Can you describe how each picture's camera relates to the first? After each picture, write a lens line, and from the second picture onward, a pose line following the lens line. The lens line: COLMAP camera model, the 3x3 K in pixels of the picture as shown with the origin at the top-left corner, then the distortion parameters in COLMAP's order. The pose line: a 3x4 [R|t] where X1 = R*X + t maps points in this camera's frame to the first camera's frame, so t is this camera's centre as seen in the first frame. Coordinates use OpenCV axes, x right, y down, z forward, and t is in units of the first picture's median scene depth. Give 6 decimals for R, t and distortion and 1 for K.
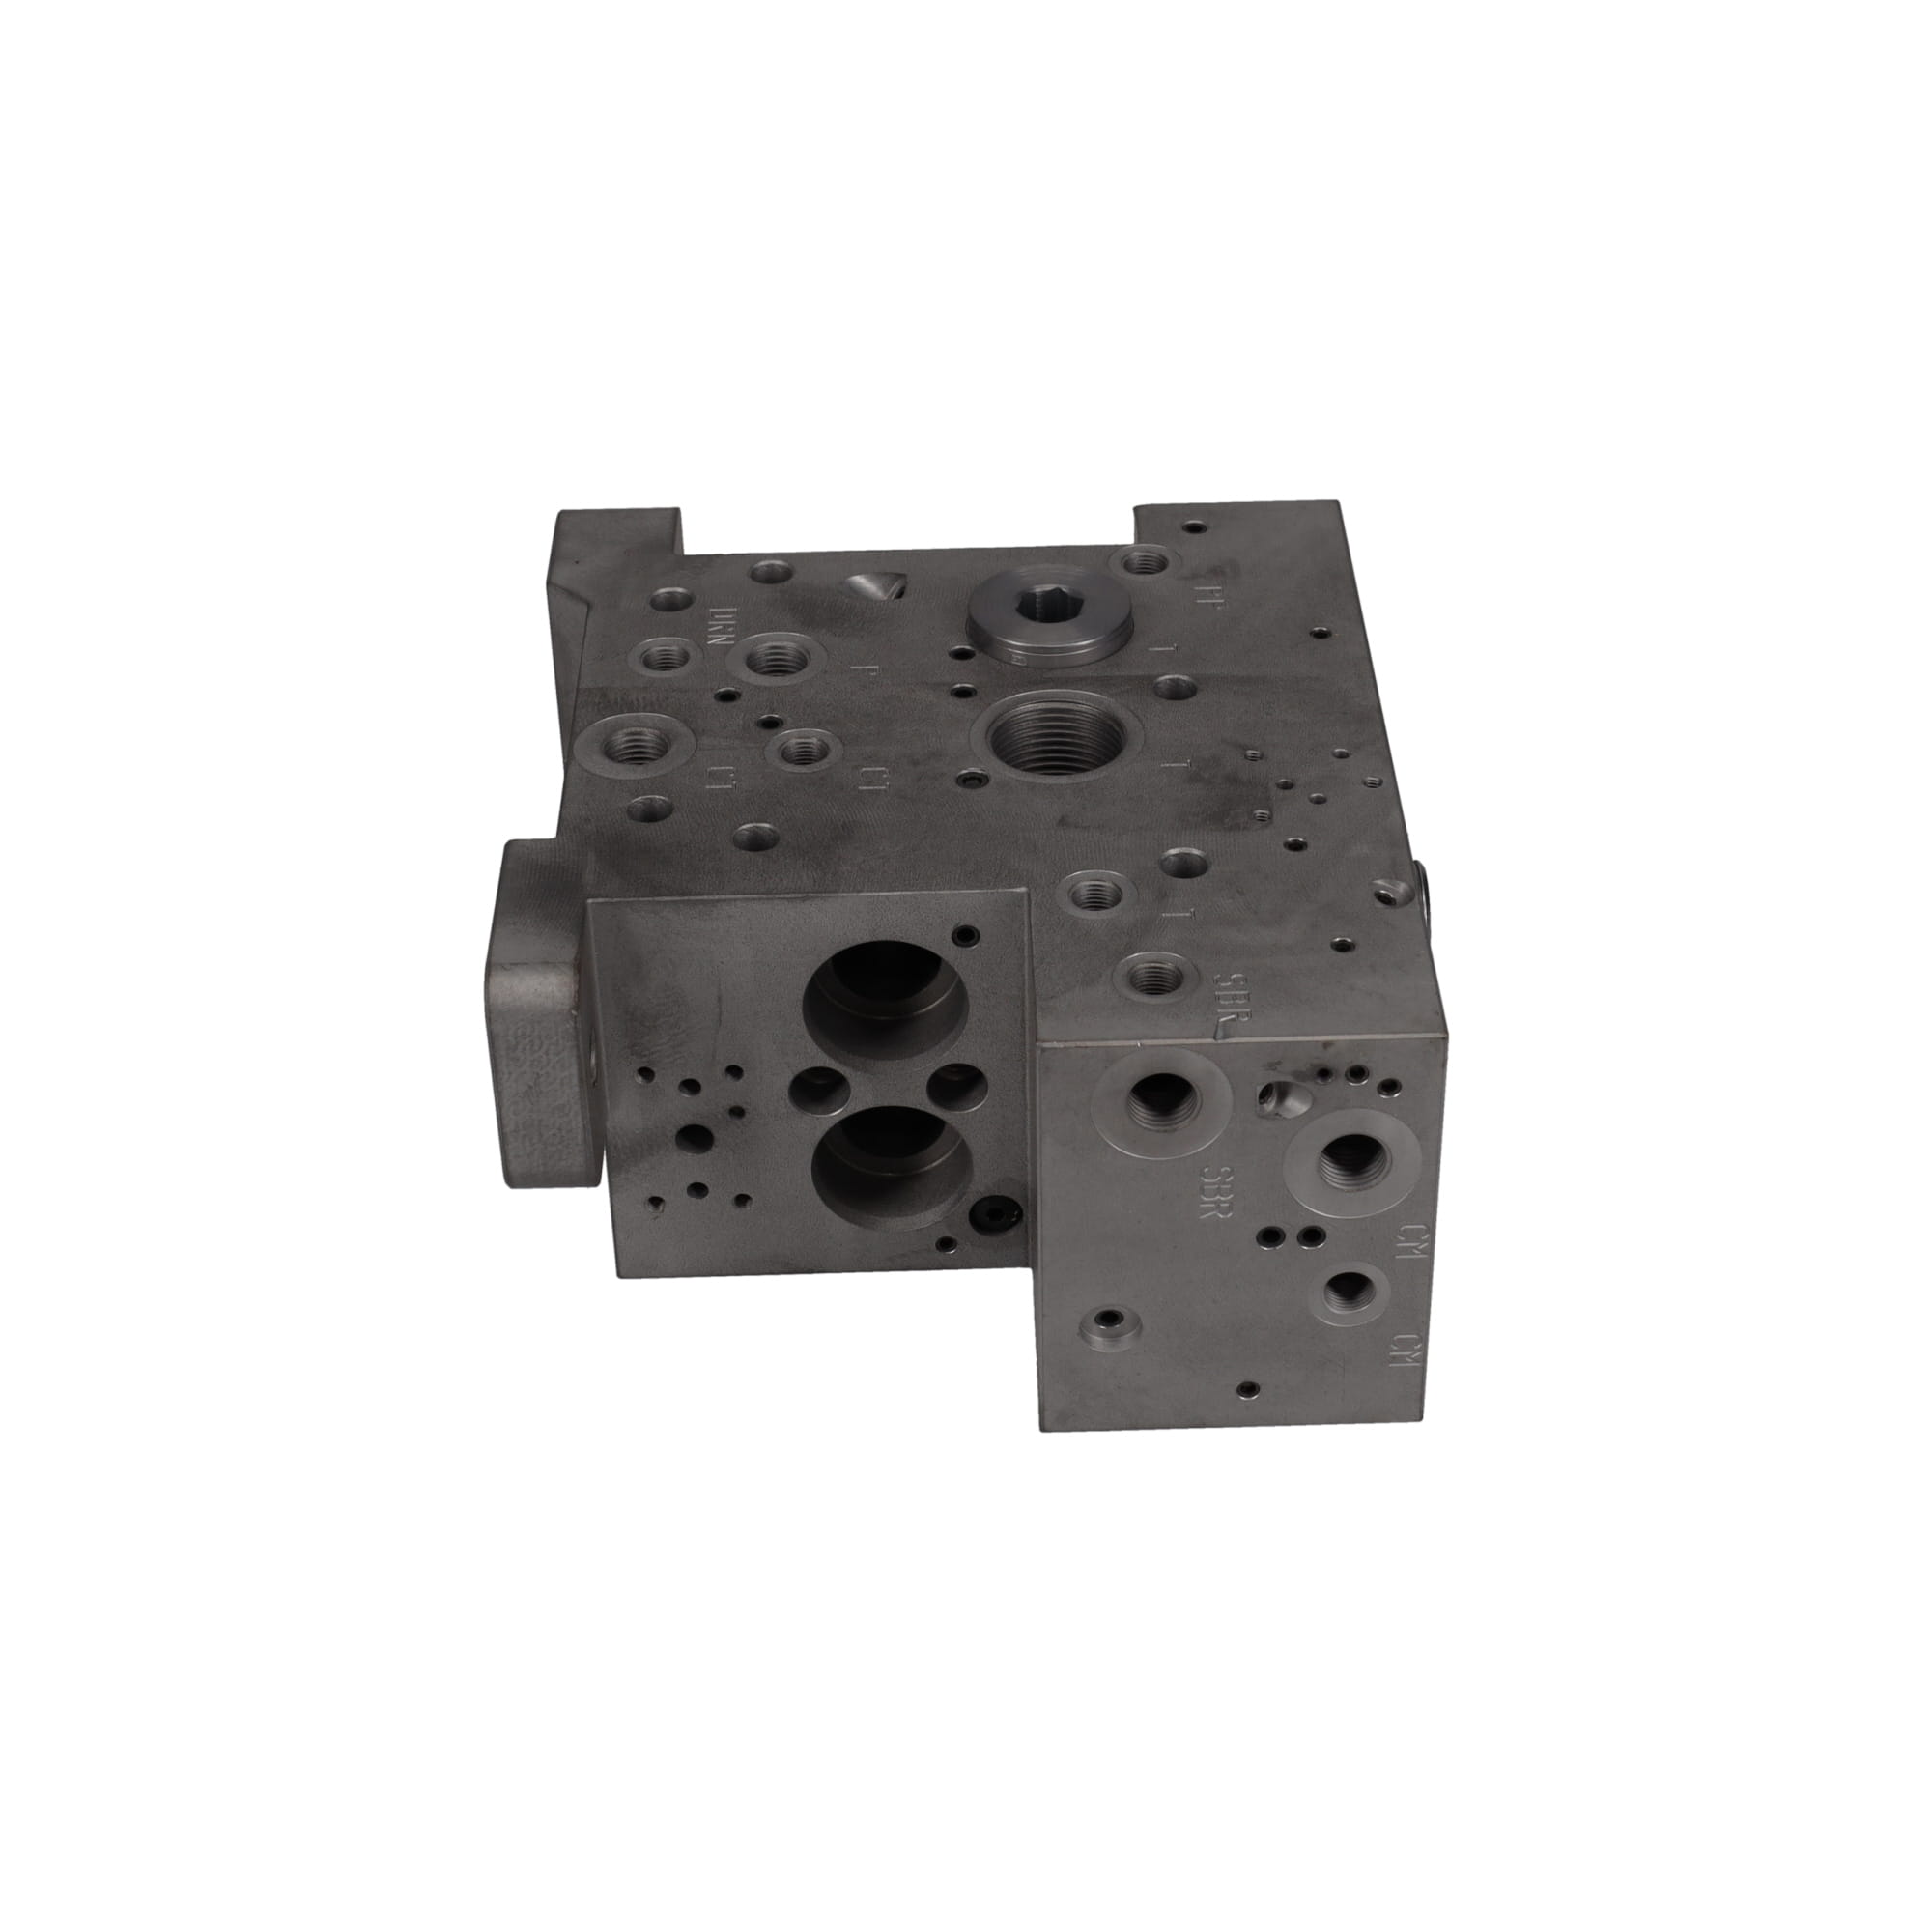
lens RADIAL K [[3650.6, 0, 1026.6], [0, 3650.6, 965.6], [0, 0, 1]] dist [-0.020679, -0.046036]
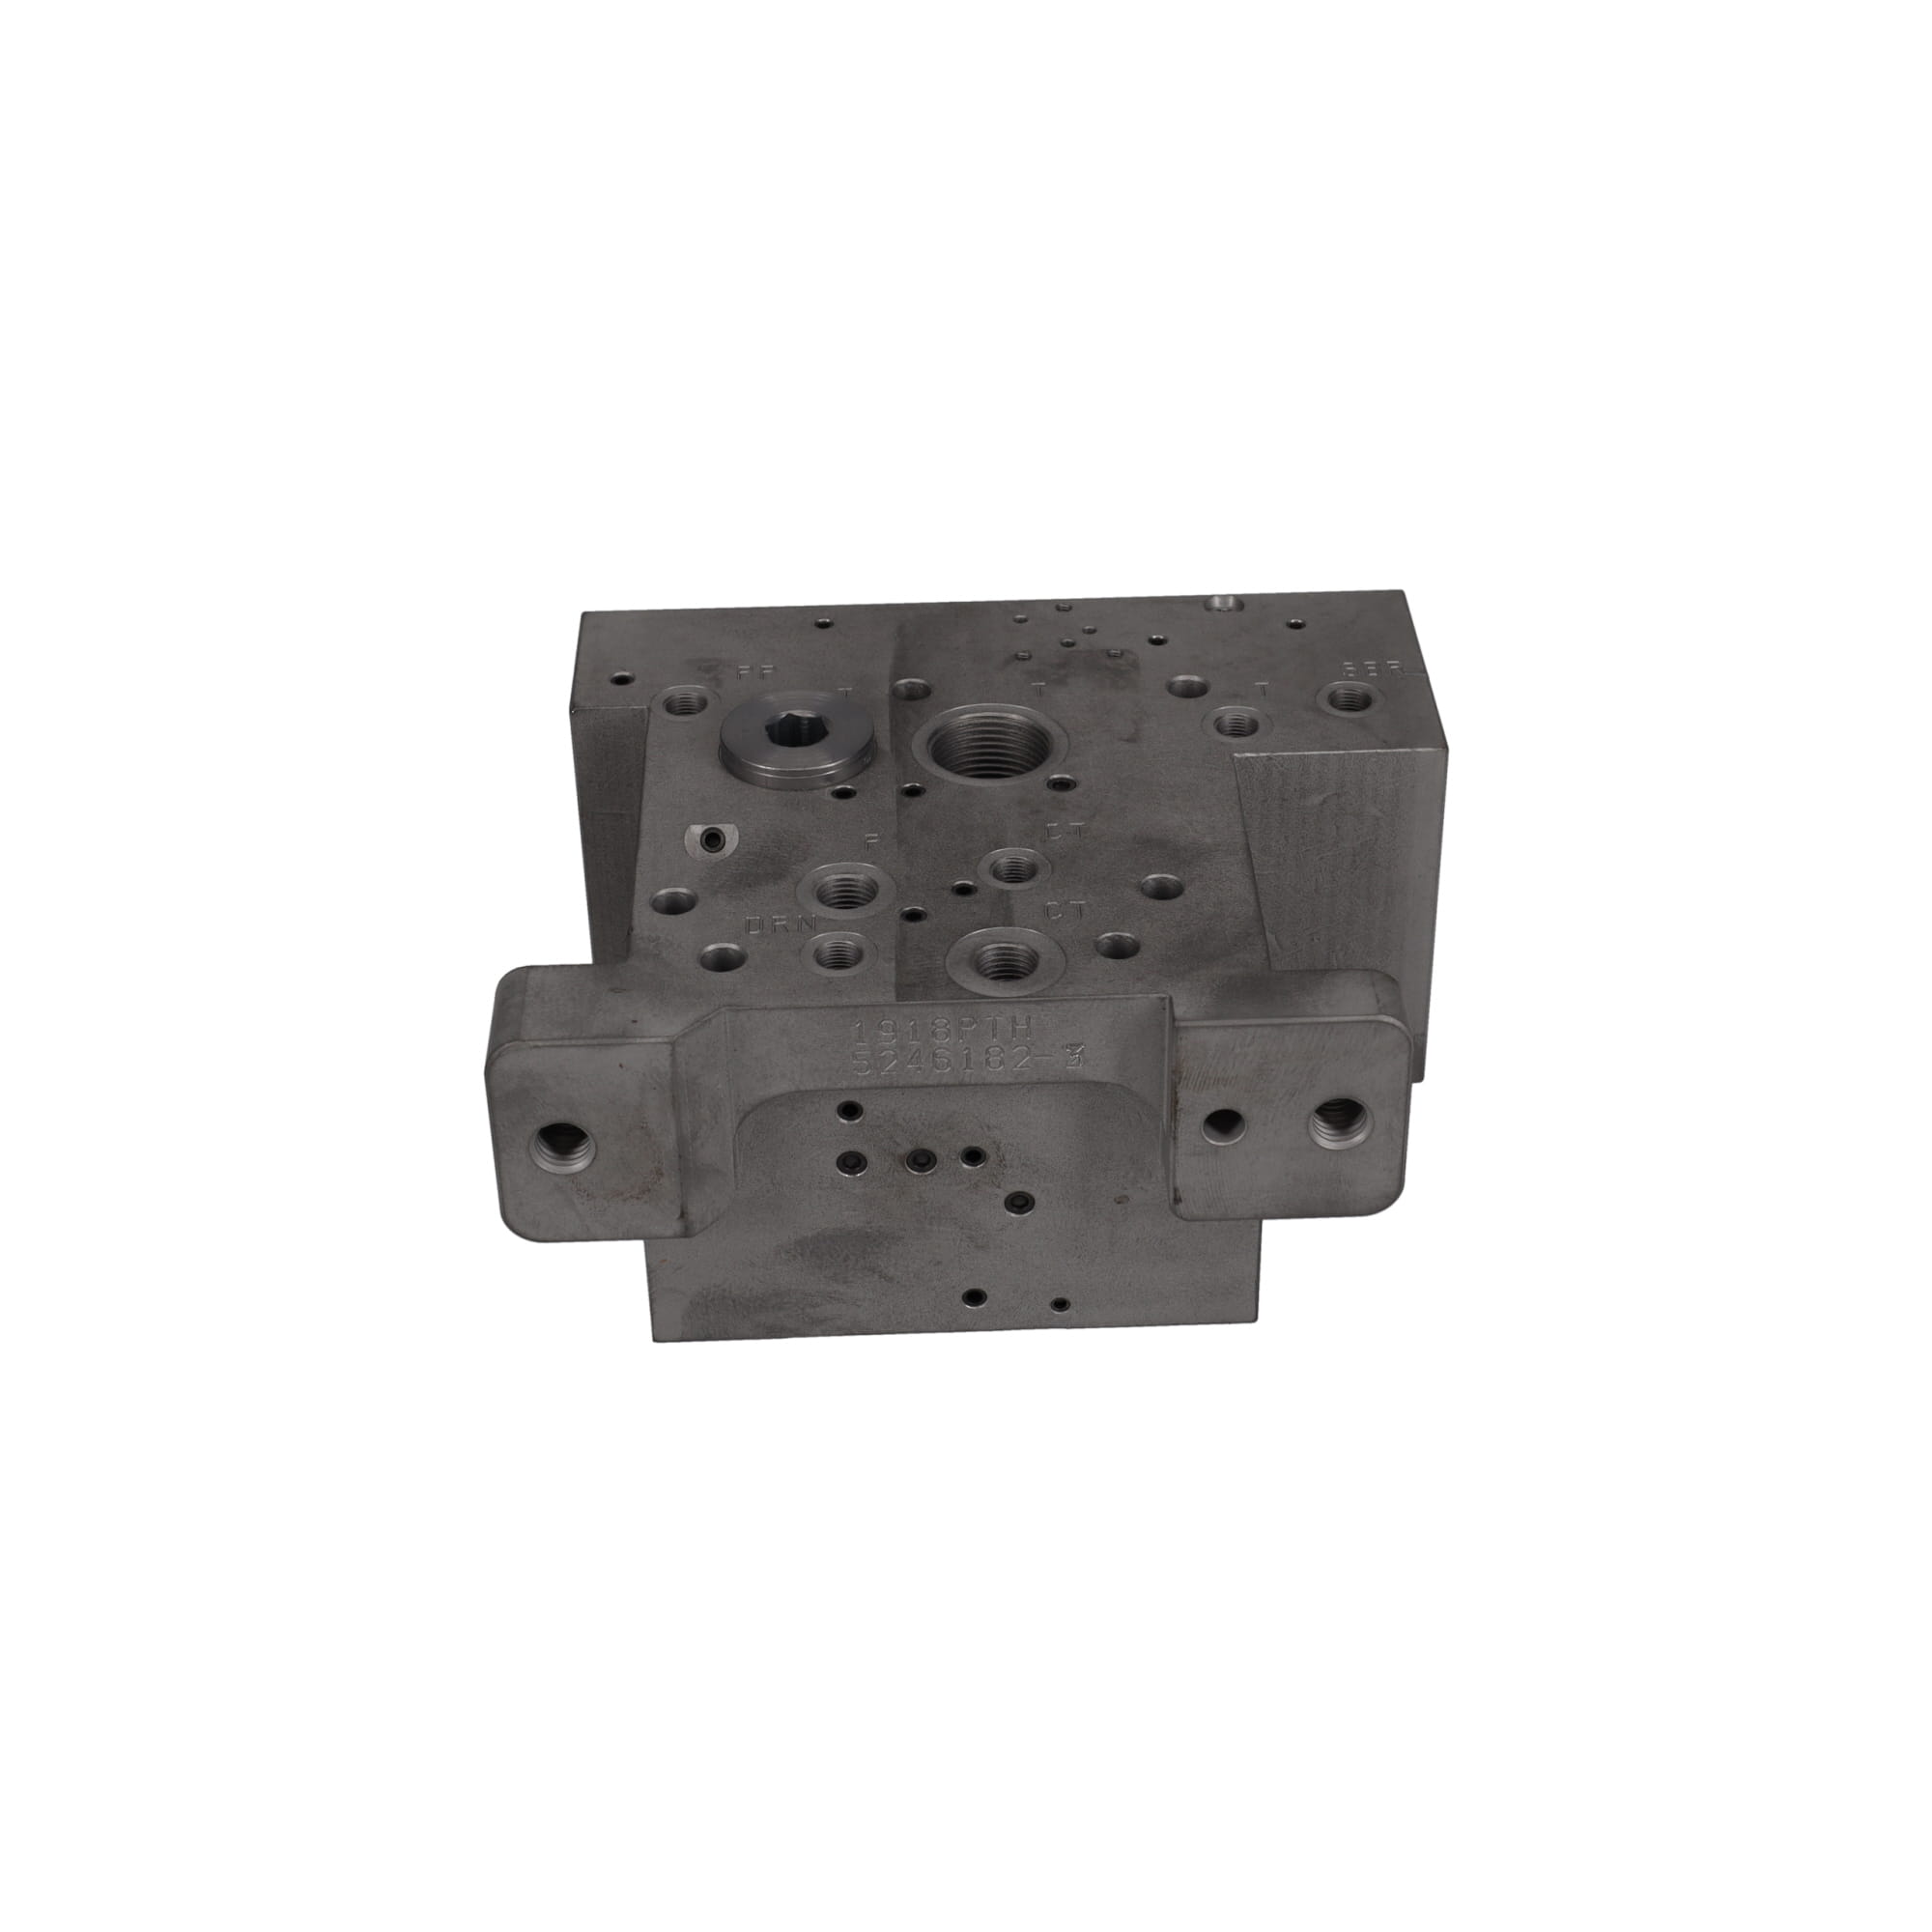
lens RADIAL K [[3330.6, 0, 1028.2], [0, 3330.6, 962.3], [0, 0, 1]] dist [0.000588, -0.007114]
pose [[-0.018074, -0.566878, 0.823604, -0.873625], [0.590152, 0.658891, 0.466458, -0.489841], [-0.807090, 0.494482, 0.322635, 0.696756]]
